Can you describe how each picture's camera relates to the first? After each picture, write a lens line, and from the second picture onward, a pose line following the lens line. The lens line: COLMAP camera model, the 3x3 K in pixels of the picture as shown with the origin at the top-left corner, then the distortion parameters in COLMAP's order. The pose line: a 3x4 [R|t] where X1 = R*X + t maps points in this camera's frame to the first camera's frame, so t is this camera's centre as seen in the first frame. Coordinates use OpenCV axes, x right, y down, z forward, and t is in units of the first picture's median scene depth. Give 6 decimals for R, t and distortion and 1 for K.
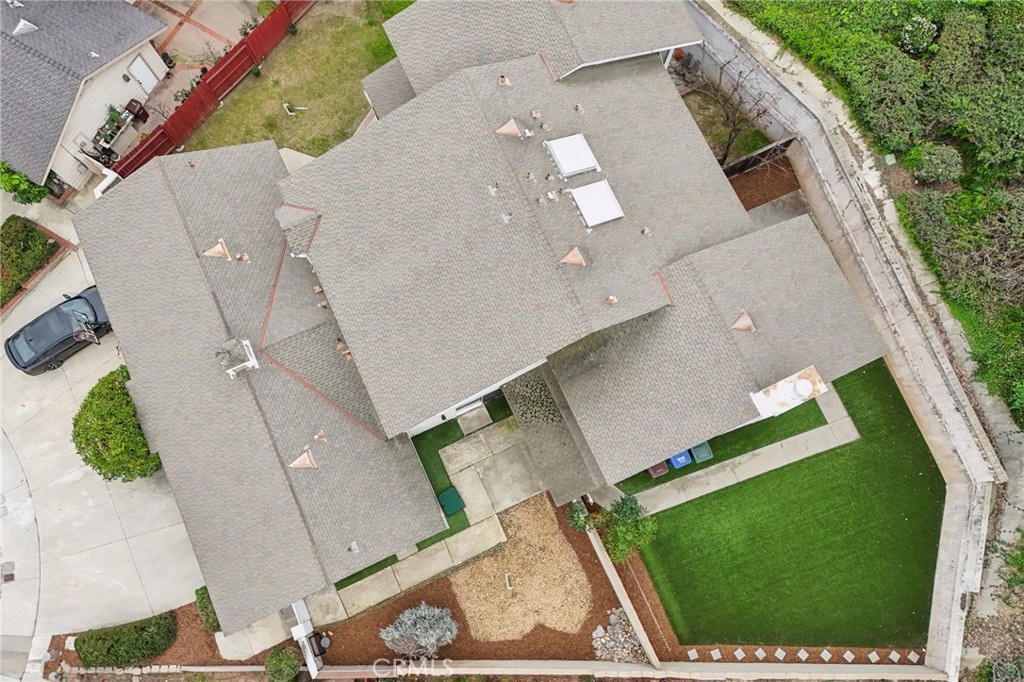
lens RADIAL K [[754.3, 0, 511.0], [0, 754.3, 338.0], [0, 0, 1]] dist [0.070763, -0.066425]
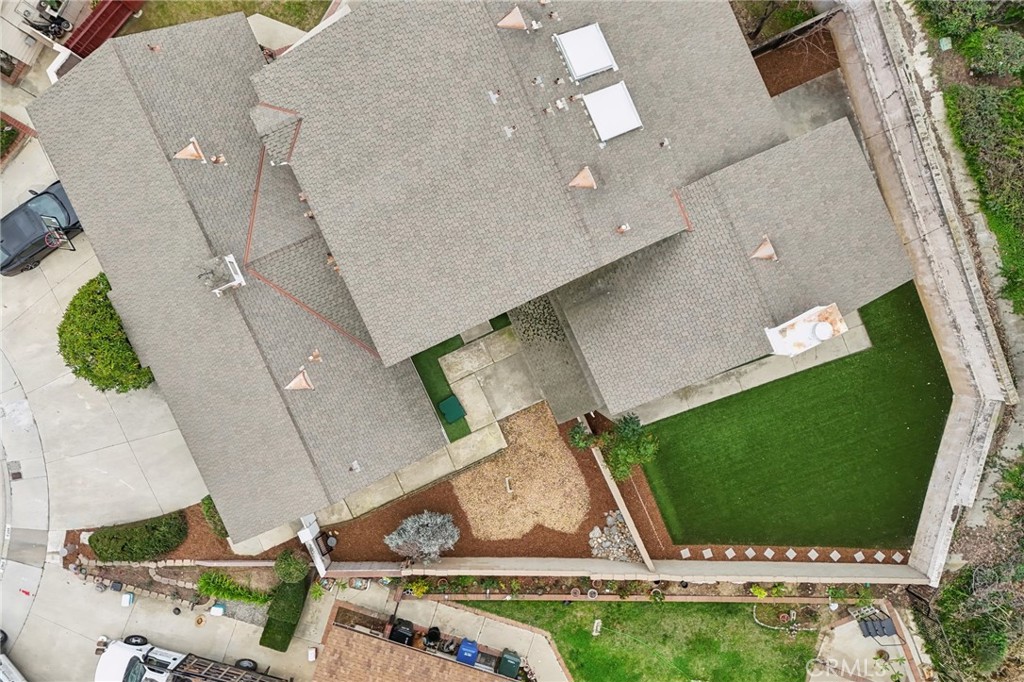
lens RADIAL K [[754.3, 0, 511.3], [0, 754.3, 341.2], [0, 0, 1]] dist [0.070763, -0.066425]
pose [[0.999971, 0.007519, 0.000742, -0.002294], [-0.007475, 0.970267, 0.241923, -0.116980], [0.001099, -0.241922, 0.970295, 0.063433]]
